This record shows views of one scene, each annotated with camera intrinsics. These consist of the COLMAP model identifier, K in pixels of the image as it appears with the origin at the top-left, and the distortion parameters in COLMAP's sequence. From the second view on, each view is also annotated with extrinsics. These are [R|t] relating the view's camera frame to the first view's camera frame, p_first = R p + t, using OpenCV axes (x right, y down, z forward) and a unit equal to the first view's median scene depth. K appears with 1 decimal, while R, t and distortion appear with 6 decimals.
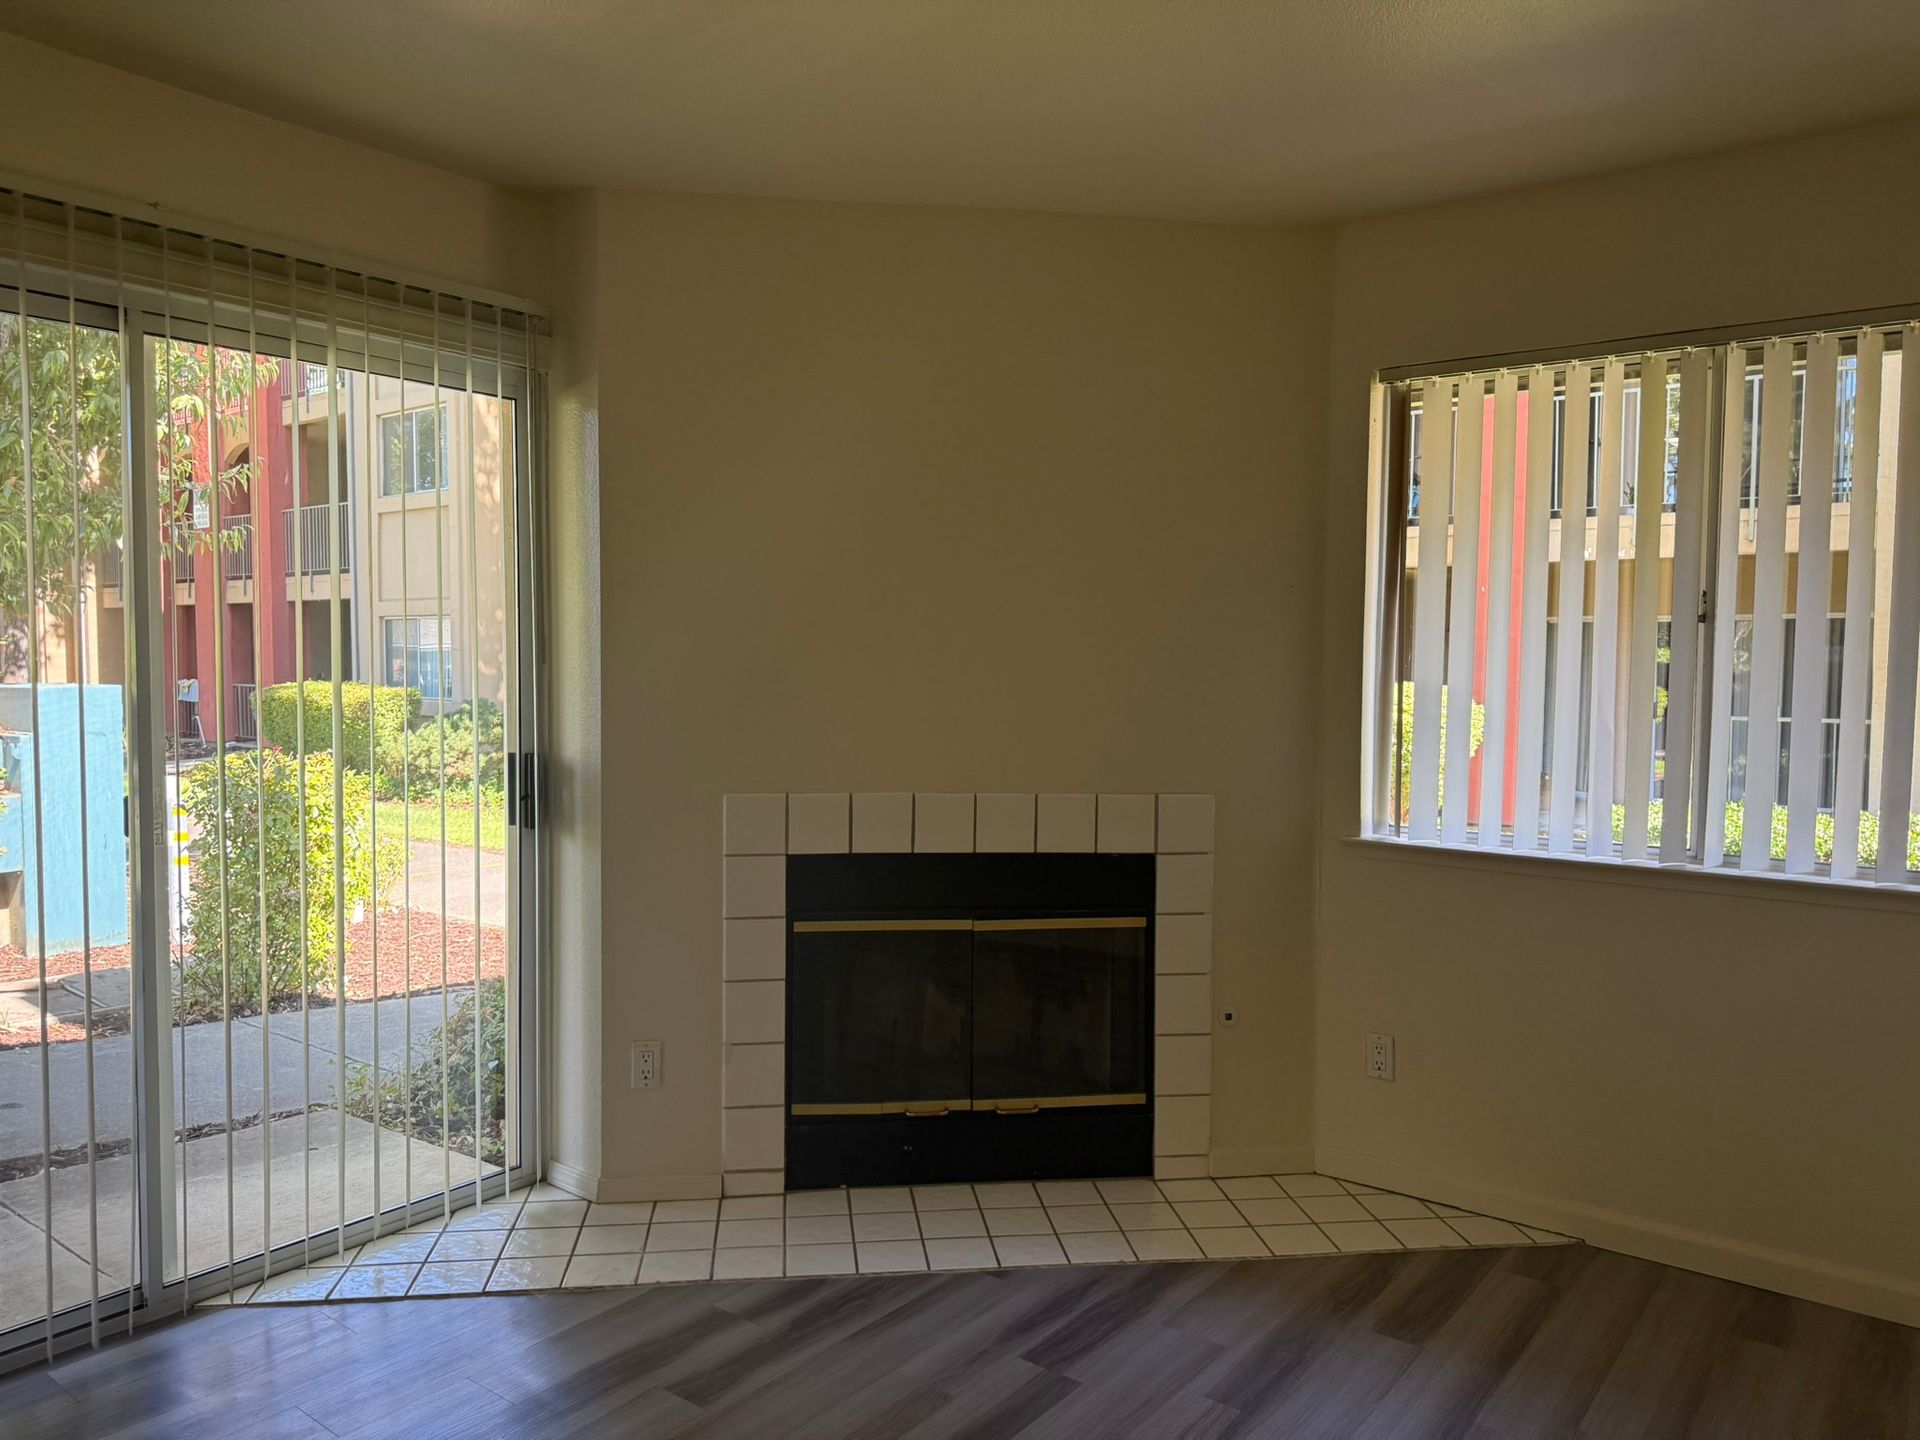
lens RADIAL K [[1349.9, 0, 960.5], [0, 1349.9, 711.3], [0, 0, 1]] dist [0.020801, -0.004822]
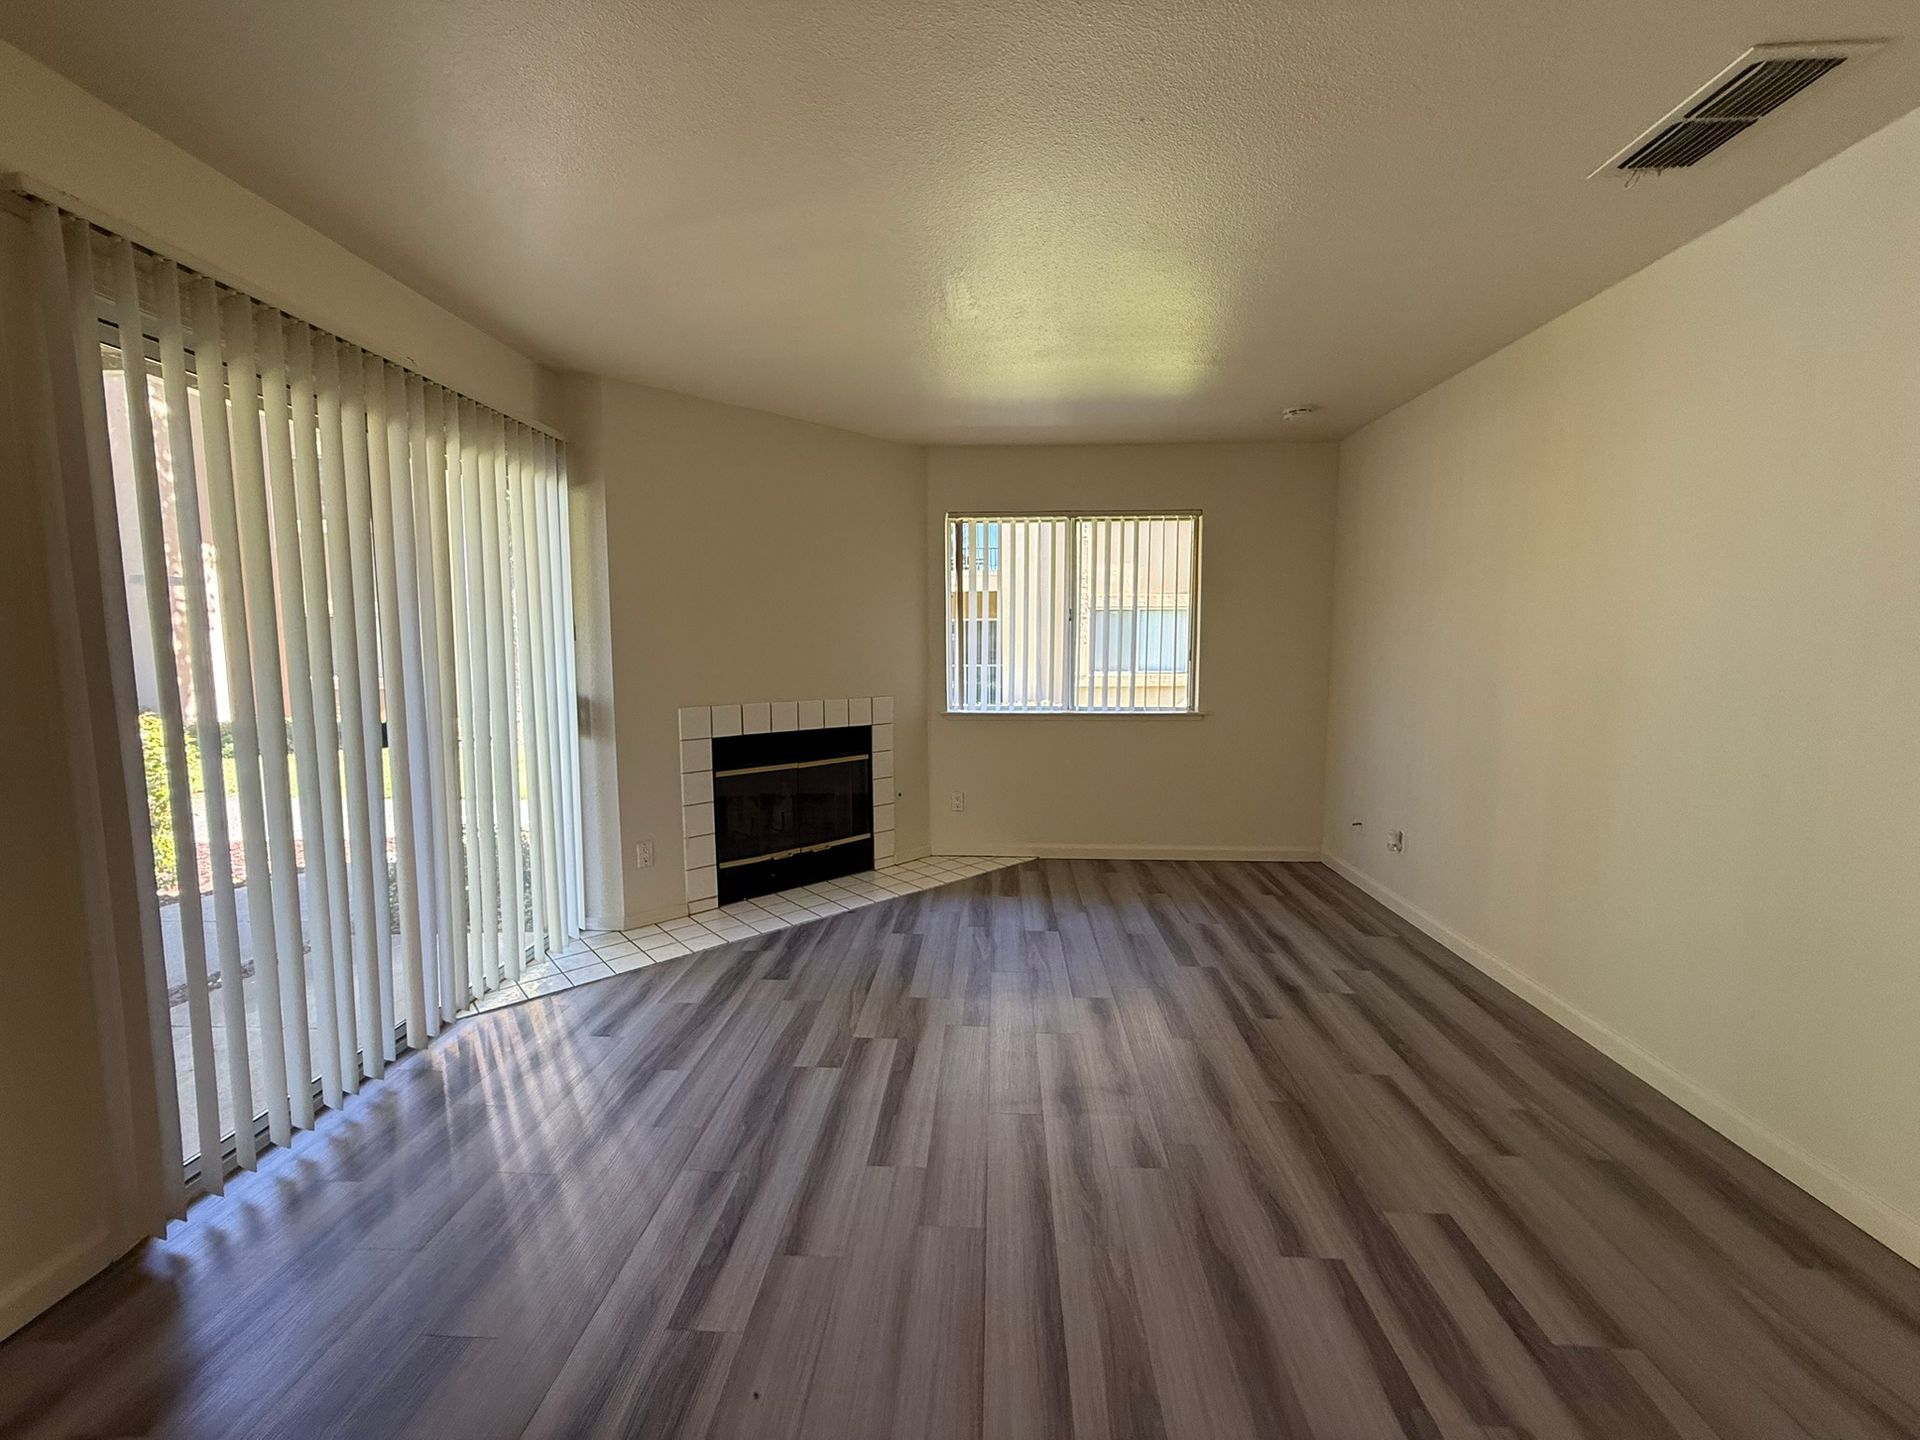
lens RADIAL K [[762.7, 0, 956.5], [0, 762.7, 719.4], [0, 0, 1]] dist [0.000131, 0.000068]
pose [[0.823804, -0.067459, 0.562847, -0.455618], [0.032182, 0.996858, 0.072375, 0.009928], [-0.565961, -0.041509, 0.823386, -0.109878]]
